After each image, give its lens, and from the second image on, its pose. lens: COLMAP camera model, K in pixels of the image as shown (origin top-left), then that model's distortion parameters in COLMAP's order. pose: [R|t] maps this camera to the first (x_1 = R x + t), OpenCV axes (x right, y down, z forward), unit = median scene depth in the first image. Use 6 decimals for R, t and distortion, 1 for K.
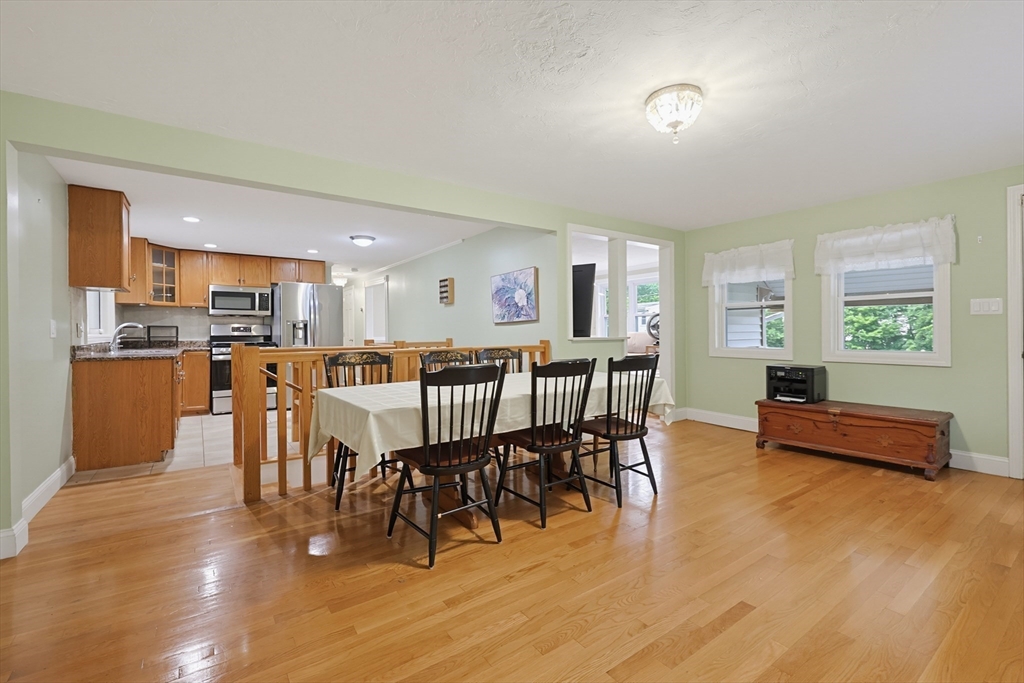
lens RADIAL K [[438.3, 0, 507.5], [0, 438.3, 334.5], [0, 0, 1]] dist [-0.000851, -0.000213]
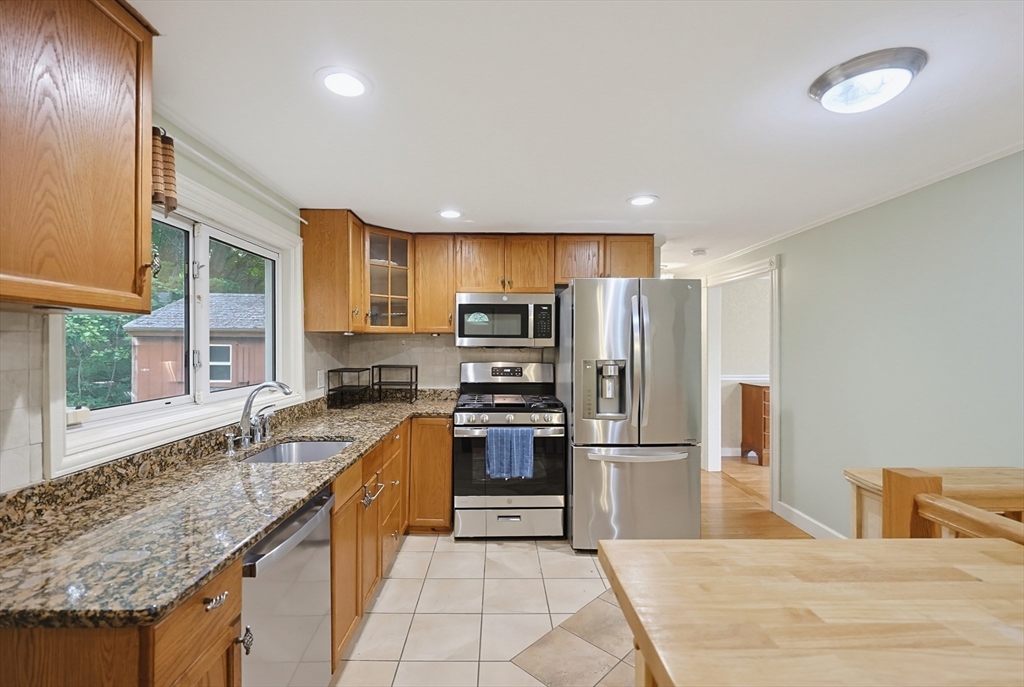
lens RADIAL K [[457.6, 0, 506.3], [0, 457.6, 348.1], [0, 0, 1]] dist [-0.001868, -0.000343]
pose [[0.824753, 0.010871, -0.565389, -0.292543], [-0.007953, 0.999939, 0.007625, -0.047419], [0.565437, -0.001792, 0.824789, 0.542704]]
